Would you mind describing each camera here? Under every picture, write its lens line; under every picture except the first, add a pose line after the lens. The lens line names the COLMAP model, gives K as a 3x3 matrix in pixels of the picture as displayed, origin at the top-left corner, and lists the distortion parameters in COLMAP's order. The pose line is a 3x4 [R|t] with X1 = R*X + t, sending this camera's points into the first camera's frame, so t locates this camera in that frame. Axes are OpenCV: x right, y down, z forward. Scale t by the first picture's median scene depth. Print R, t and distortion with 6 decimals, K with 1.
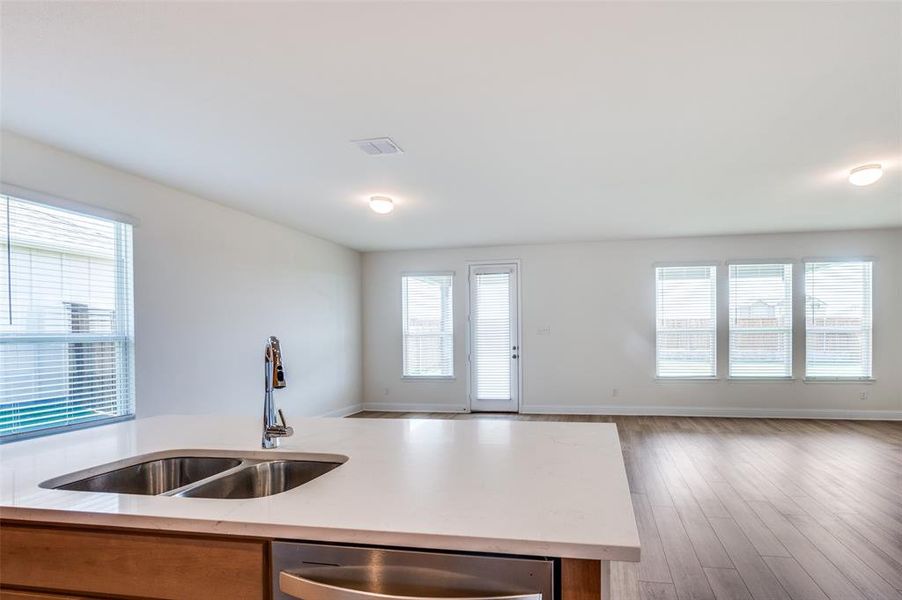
lens RADIAL K [[420.6, 0, 454.2], [0, 420.6, 335.4], [0, 0, 1]] dist [-0.003686, -0.000657]
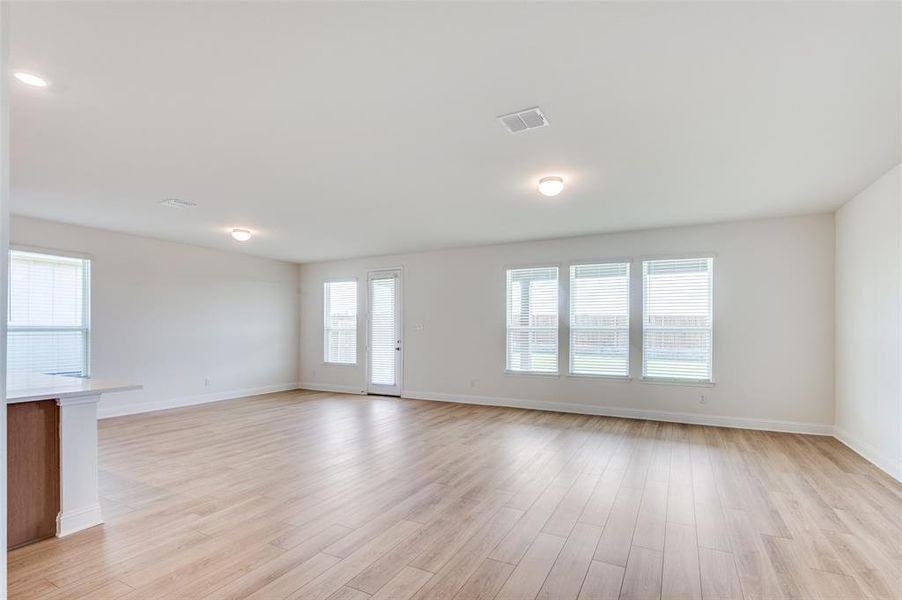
lens RADIAL K [[420.0, 0, 451.1], [0, 420.0, 328.6], [0, 0, 1]] dist [0.001674, -0.000140]
pose [[0.950803, 0.011172, -0.309596, 0.644722], [-0.012202, 0.999925, -0.001393, -0.006513], [0.309557, 0.005103, 0.950867, -0.067791]]
